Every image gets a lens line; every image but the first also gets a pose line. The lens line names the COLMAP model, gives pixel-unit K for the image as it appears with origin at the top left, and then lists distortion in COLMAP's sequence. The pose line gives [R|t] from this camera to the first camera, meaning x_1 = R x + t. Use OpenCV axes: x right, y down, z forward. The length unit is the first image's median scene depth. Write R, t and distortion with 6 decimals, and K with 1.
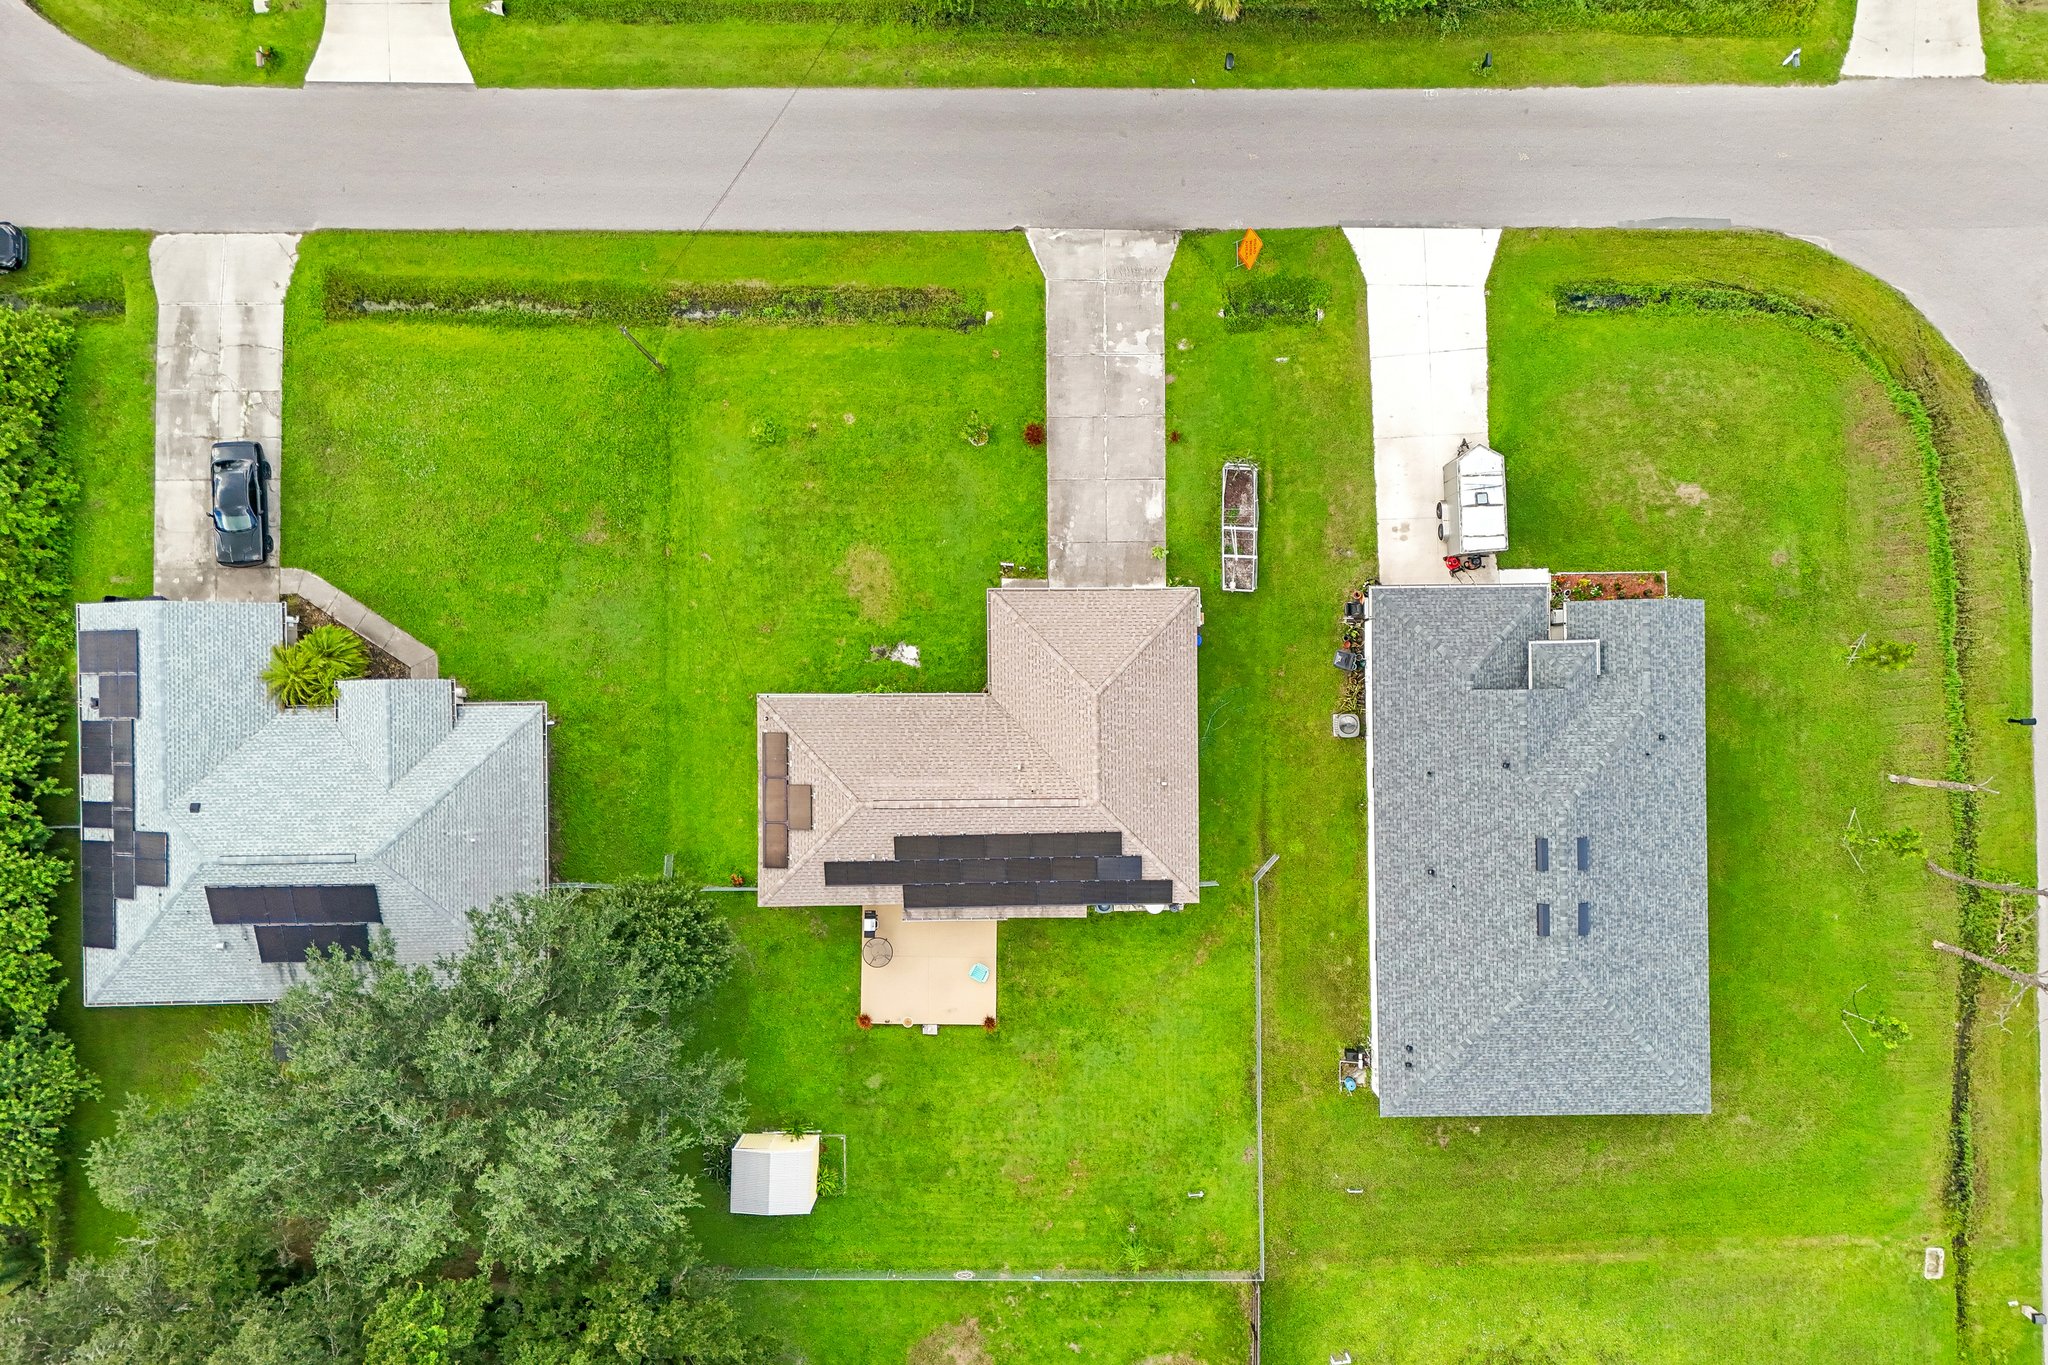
lens RADIAL K [[1530.9, 0, 1065.4], [0, 1530.9, 662.7], [0, 0, 1]] dist [0.074573, -0.067066]
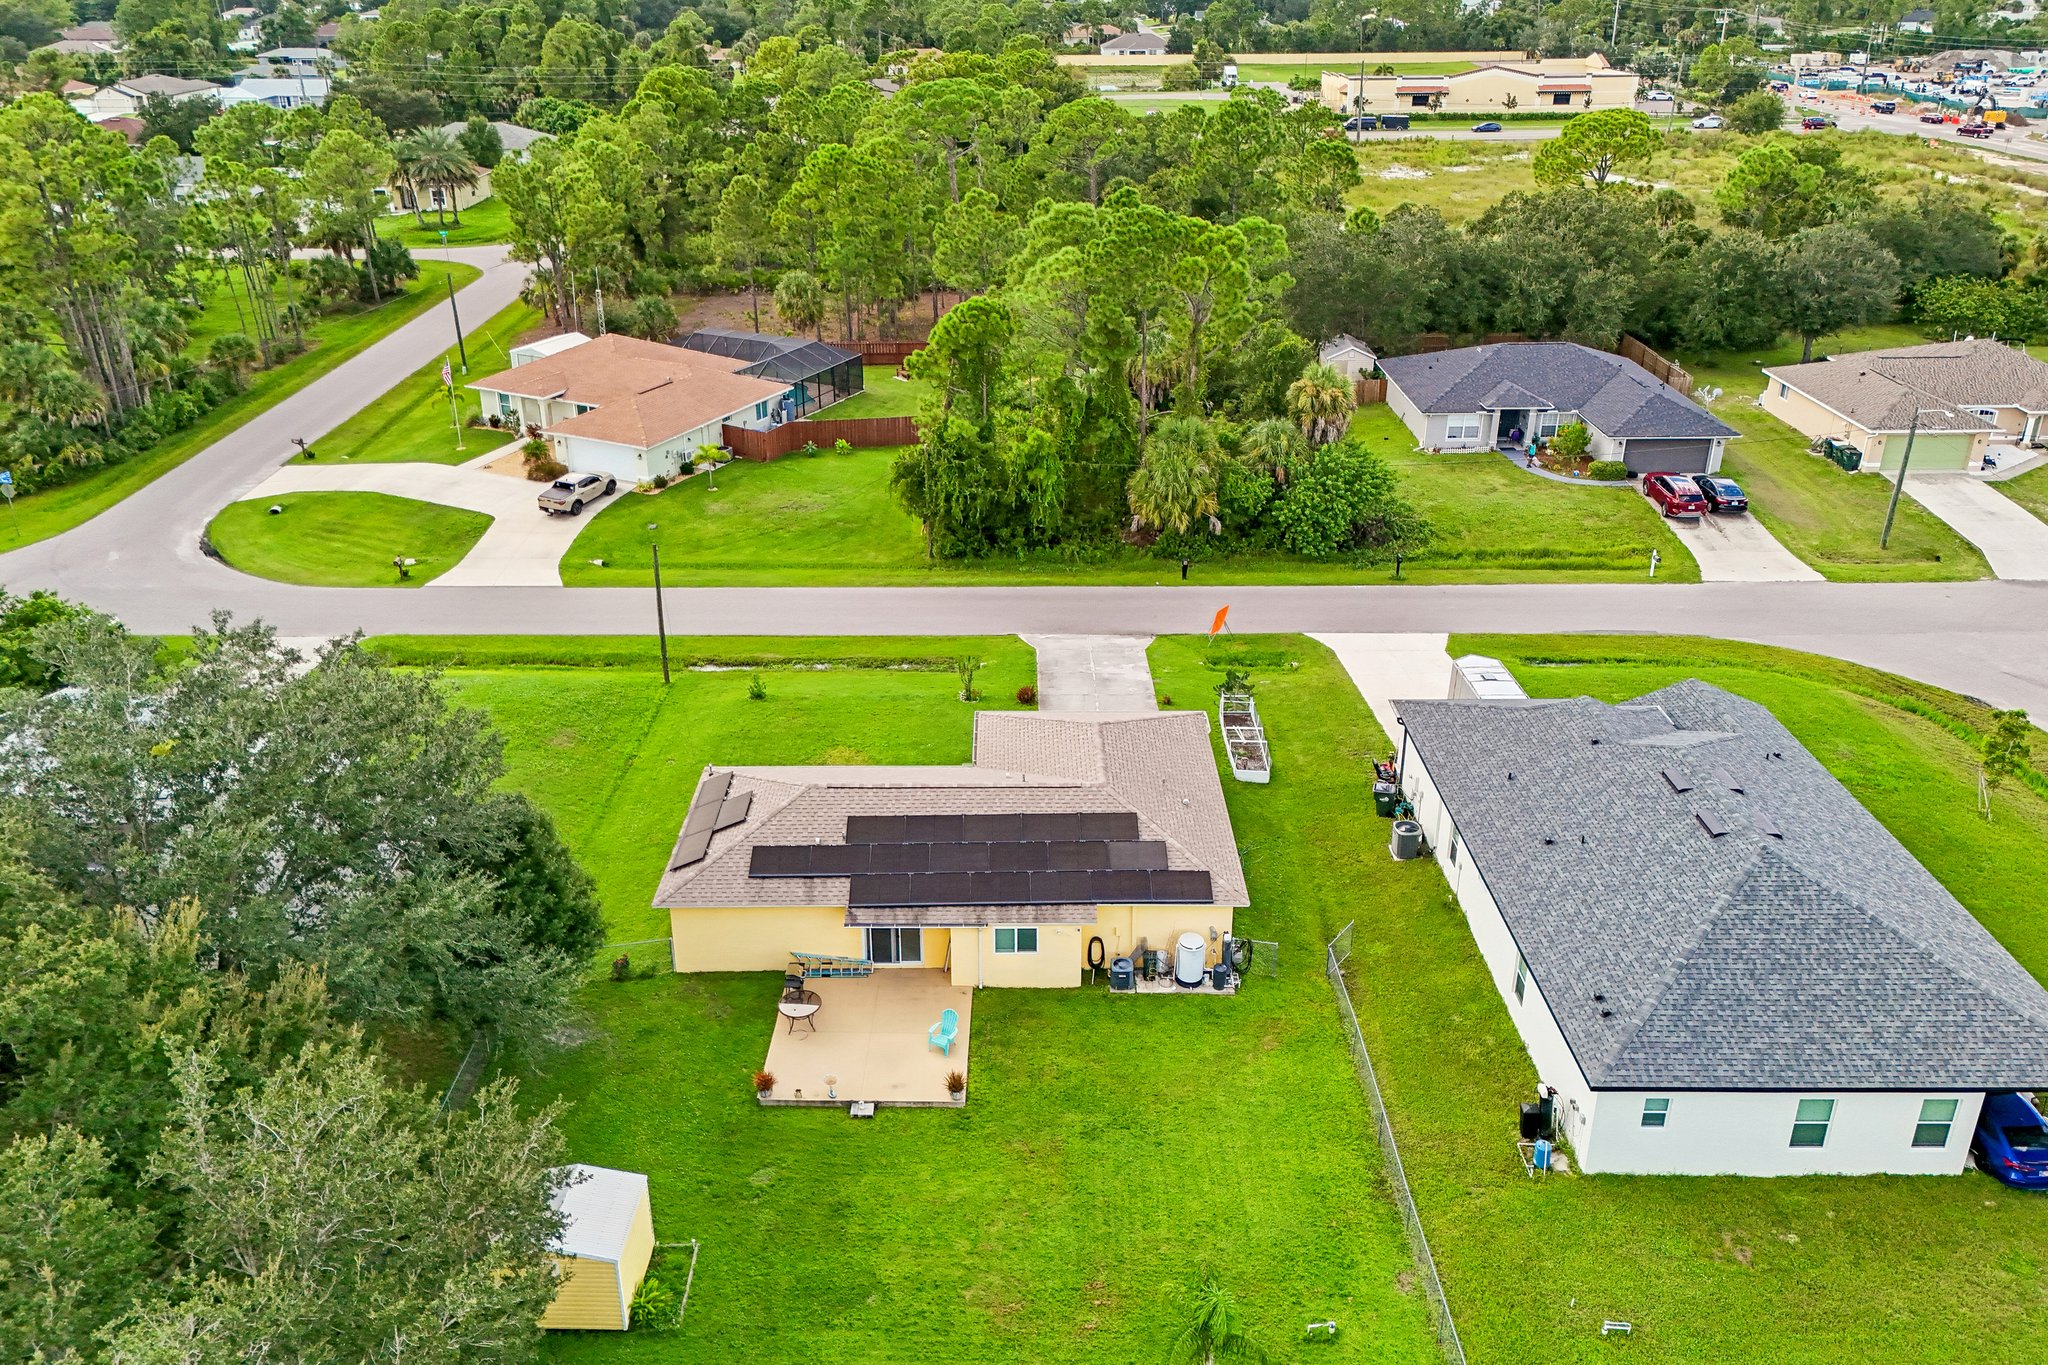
lens RADIAL K [[1530.9, 0, 1013.1], [0, 1530.9, 695.6], [0, 0, 1]] dist [0.074573, -0.067066]
pose [[0.999832, -0.011000, -0.014642, -0.013662], [-0.008319, 0.439449, -0.898229, 0.740478], [0.016315, 0.898200, 0.439284, 0.559619]]
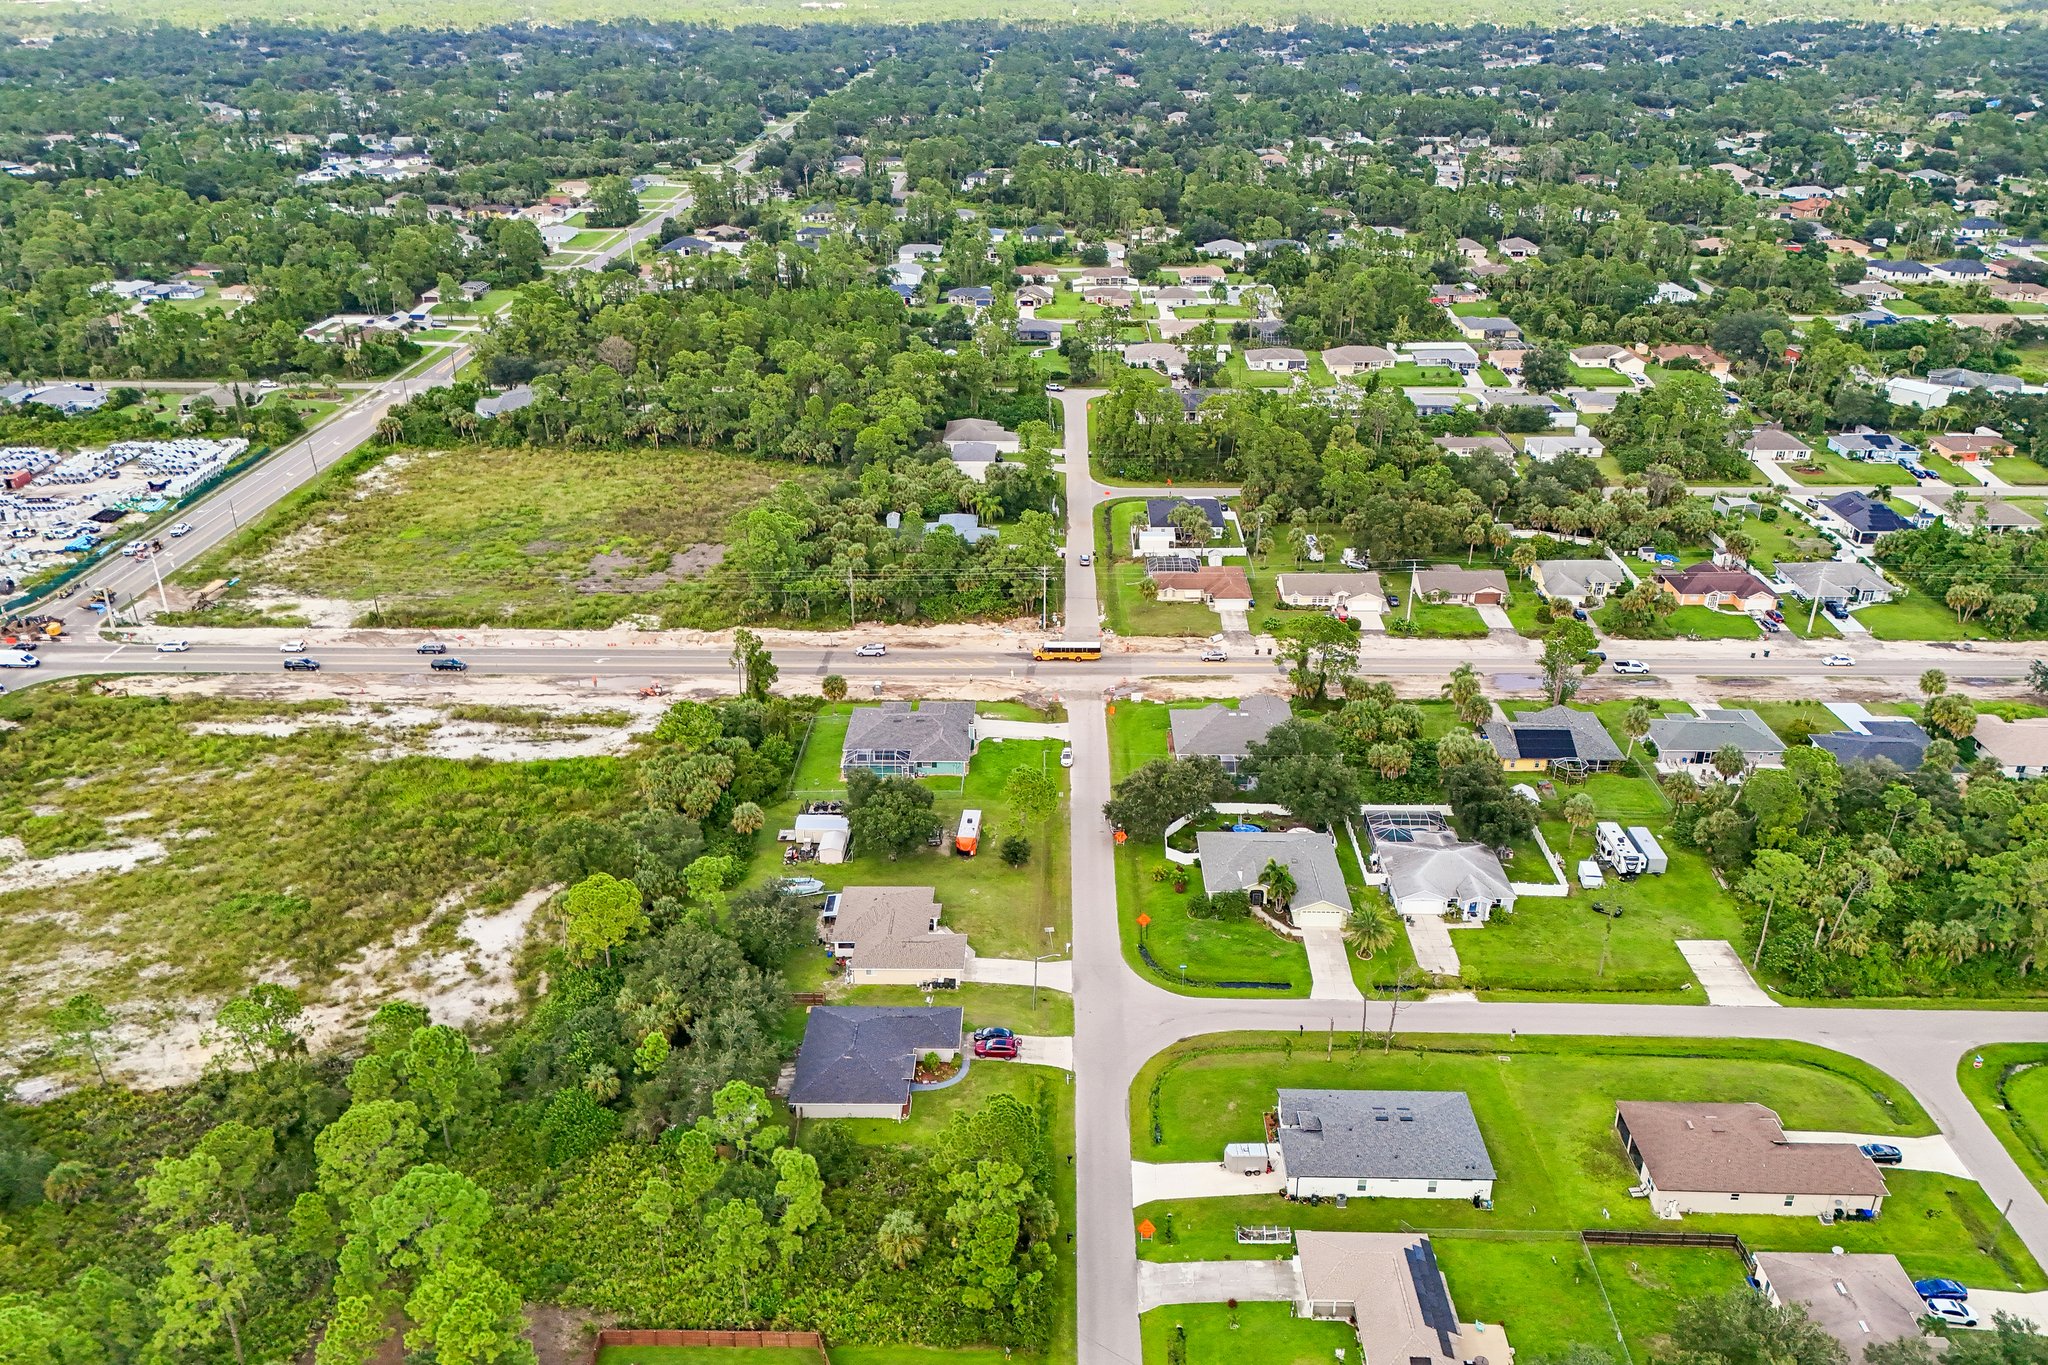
lens RADIAL K [[1530.9, 0, 1016.8], [0, 1530.9, 673.2], [0, 0, 1]] dist [0.074573, -0.067066]
pose [[0.035660, -0.438607, 0.897971, -1.659817], [0.999284, 0.004257, -0.037605, -0.381868], [0.012671, 0.898669, 0.438444, -0.830385]]
